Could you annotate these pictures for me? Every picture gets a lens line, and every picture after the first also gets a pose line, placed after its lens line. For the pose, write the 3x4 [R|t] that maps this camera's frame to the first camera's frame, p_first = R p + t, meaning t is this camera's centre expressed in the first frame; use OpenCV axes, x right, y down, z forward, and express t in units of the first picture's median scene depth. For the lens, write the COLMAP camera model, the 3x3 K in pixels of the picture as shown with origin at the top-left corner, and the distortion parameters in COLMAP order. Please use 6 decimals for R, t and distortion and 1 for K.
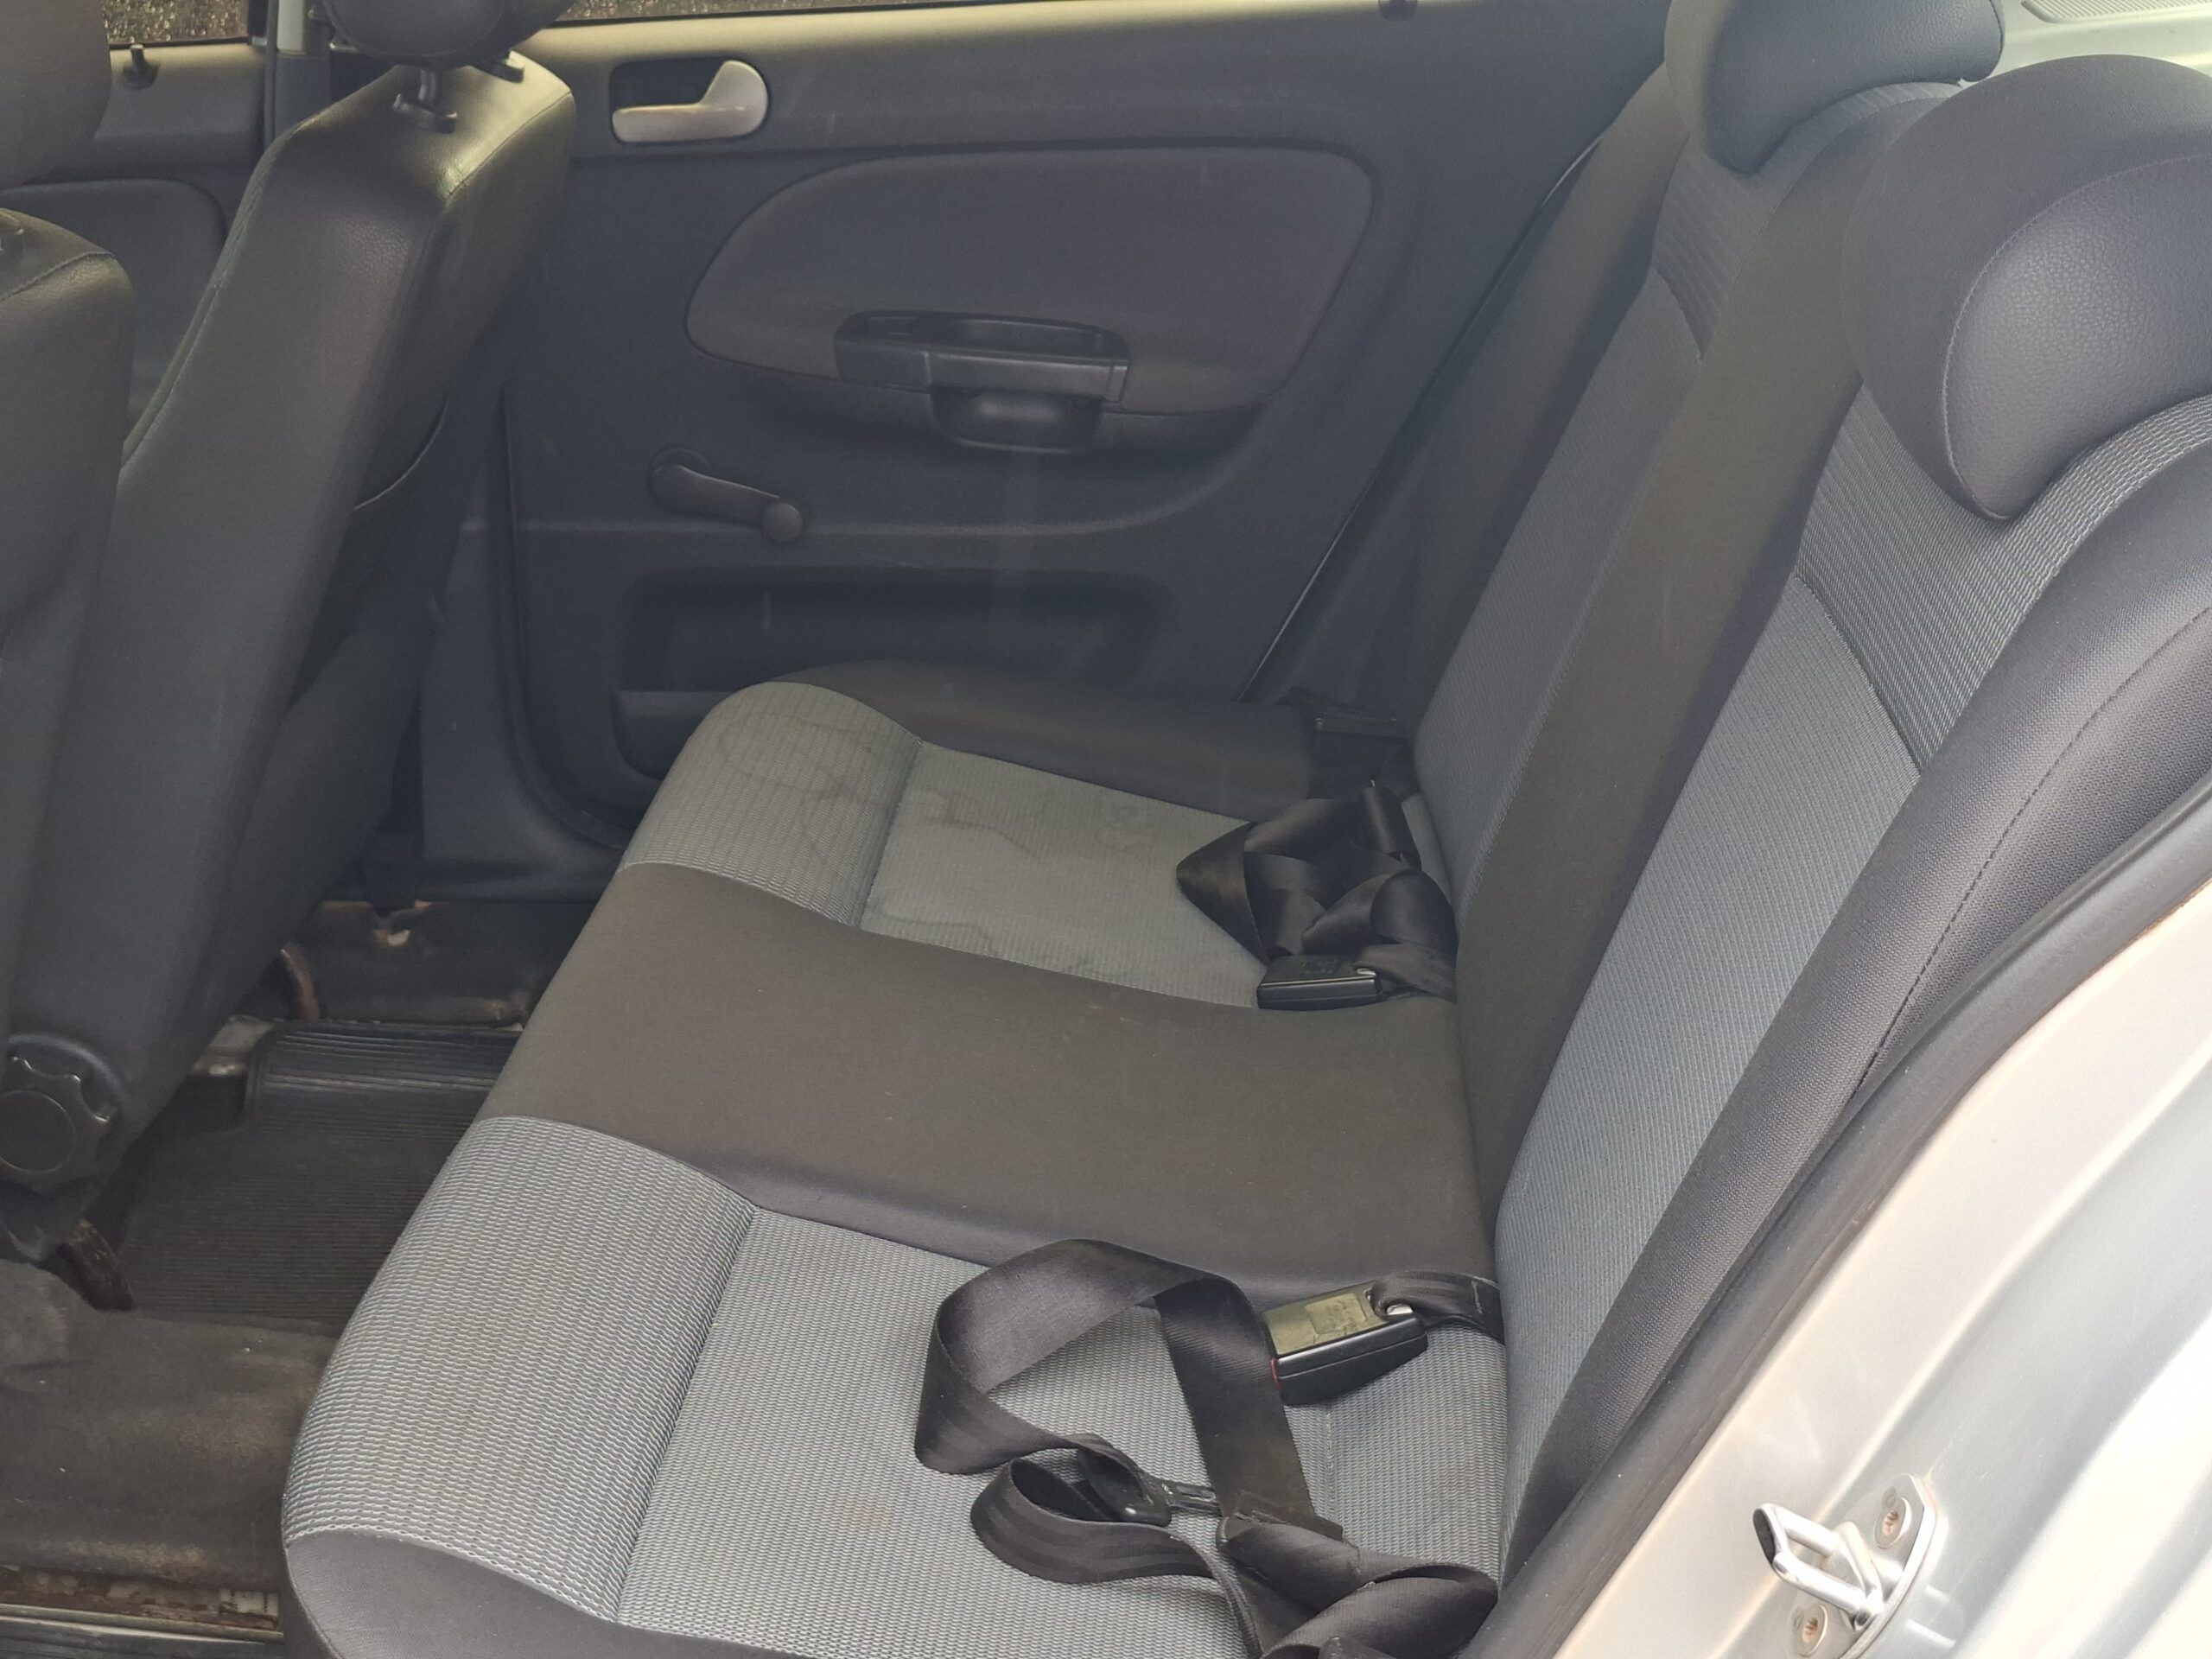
lens RADIAL K [[3064.9, 0, 1096.8], [0, 3064.9, 868.3], [0, 0, 1]] dist [0.177630, -0.382519]
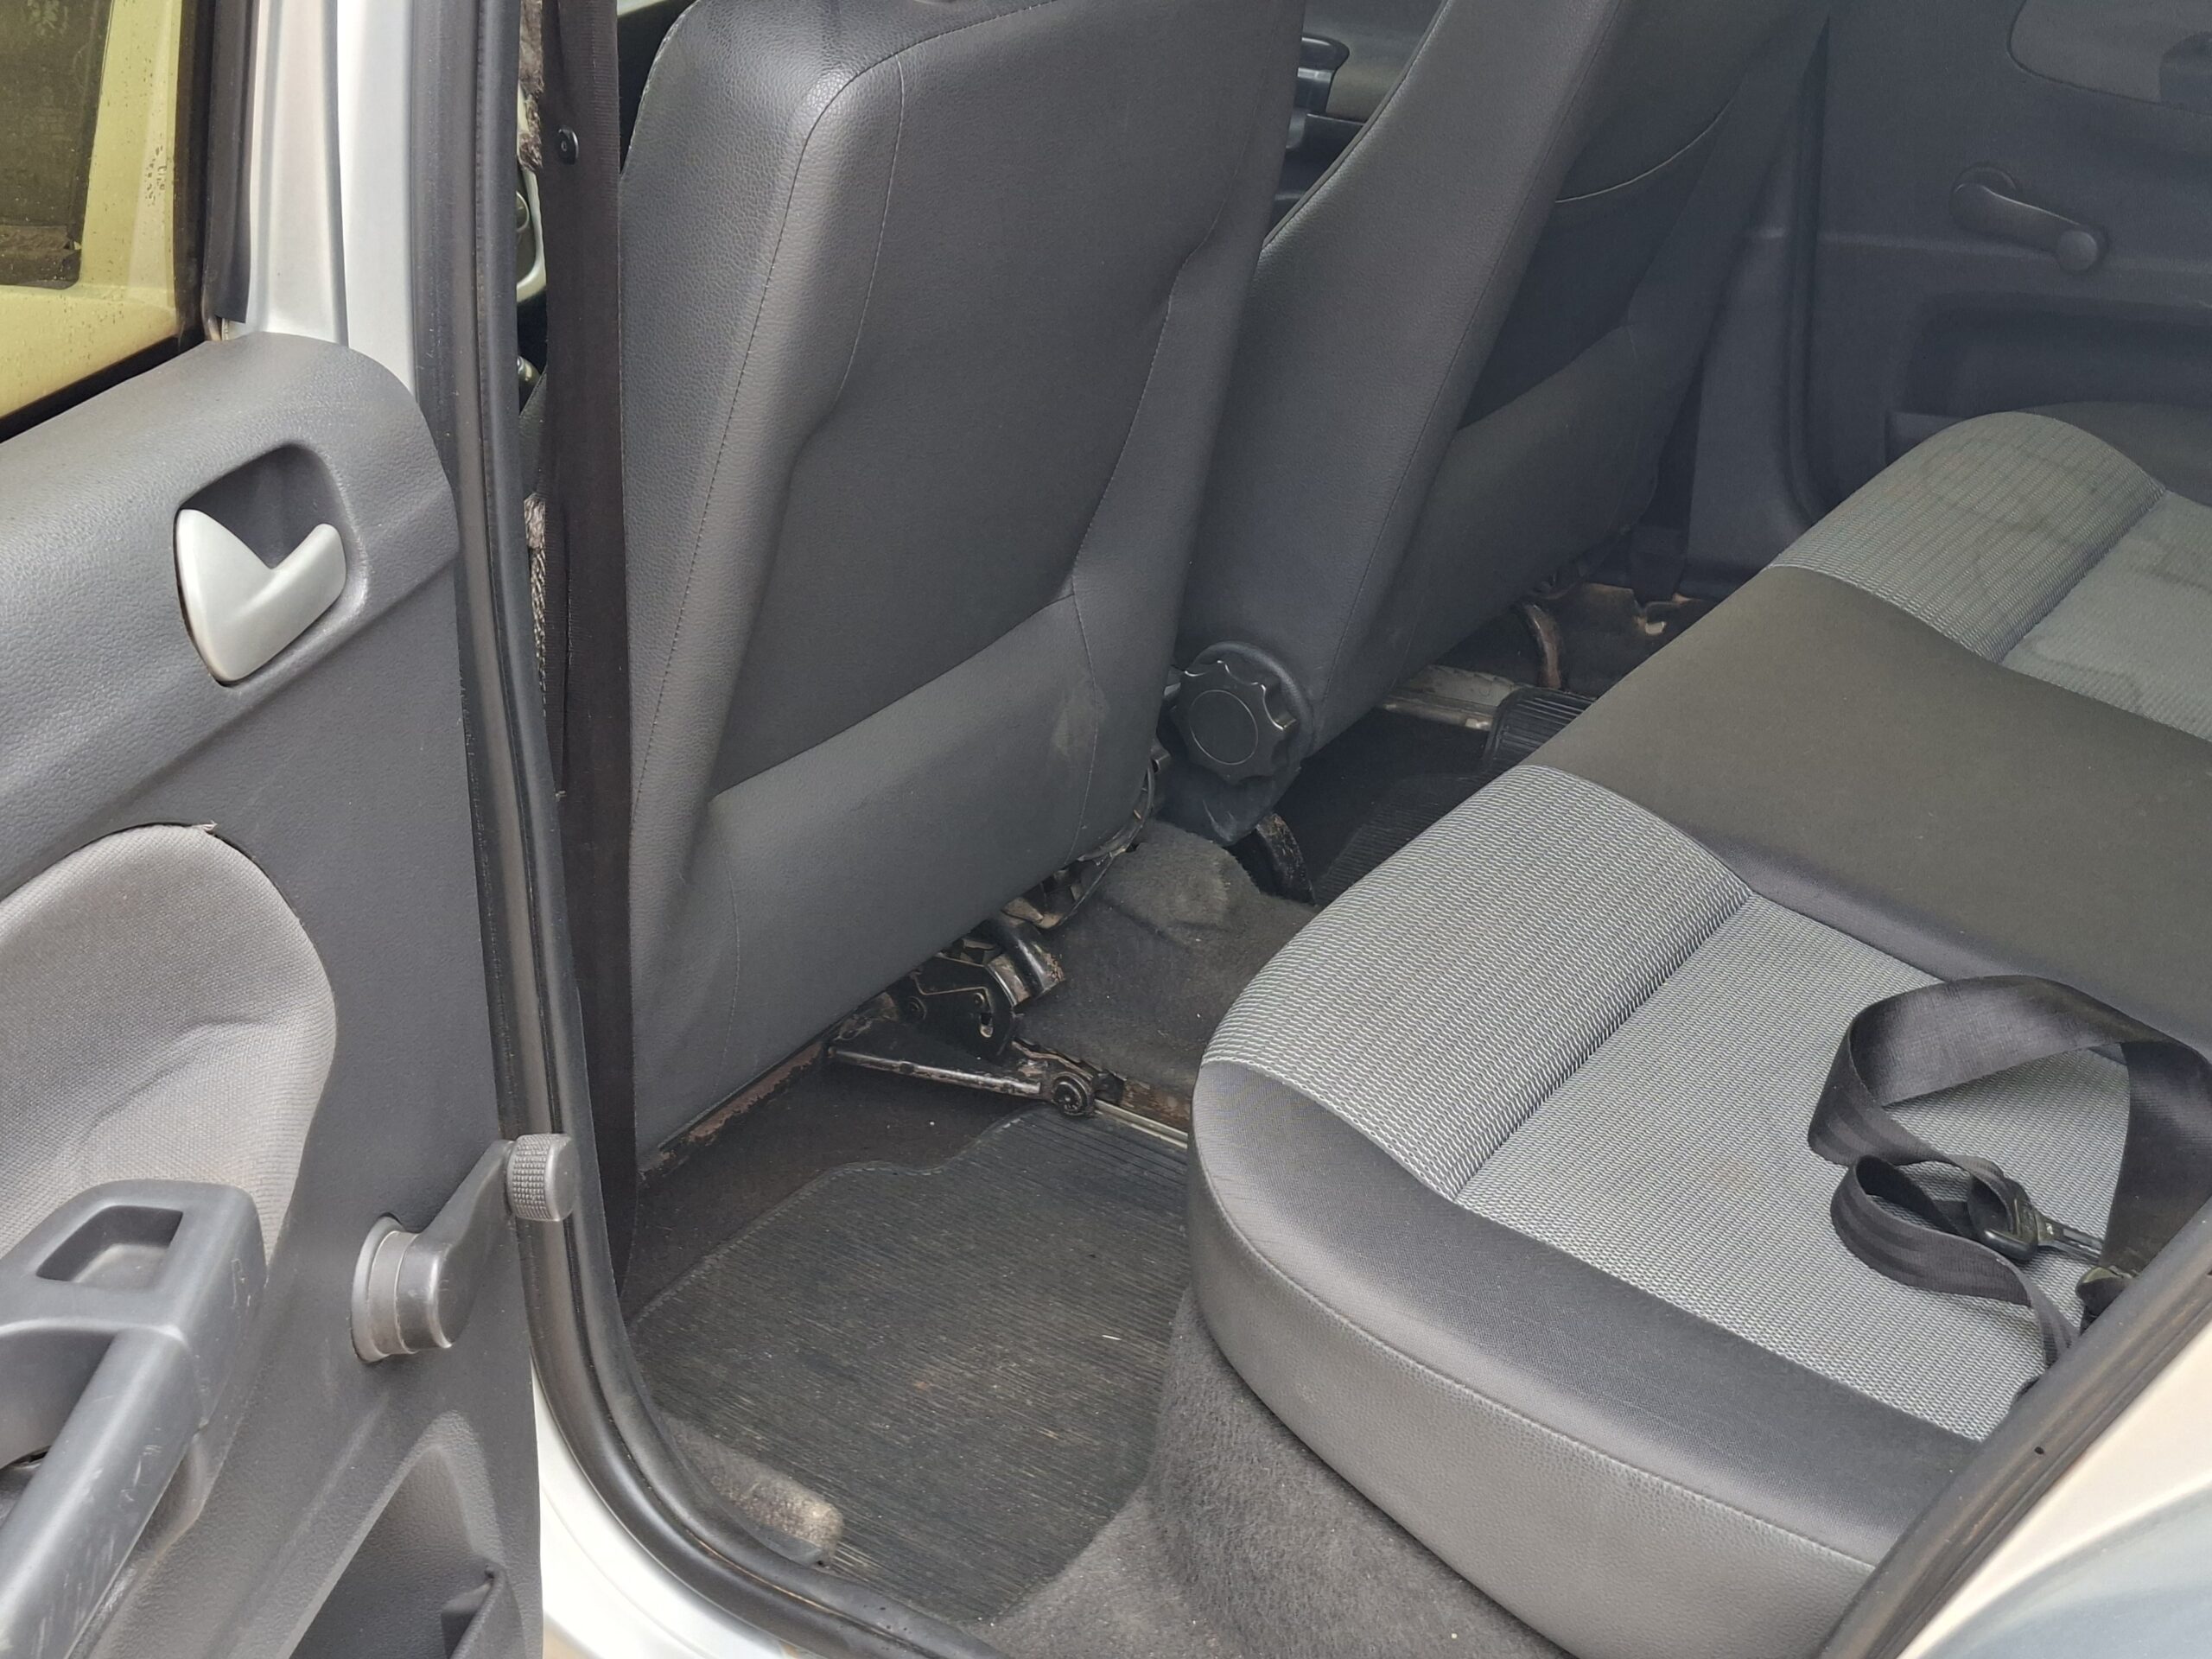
lens RADIAL K [[3064.9, 0, 1096.8], [0, 3064.9, 868.3], [0, 0, 1]] dist [0.177630, -0.382519]
pose [[0.863154, 0.180313, -0.471649, 0.162010], [-0.141582, 0.983023, 0.116706, 0.009924], [0.484685, -0.033958, 0.874029, -0.018827]]
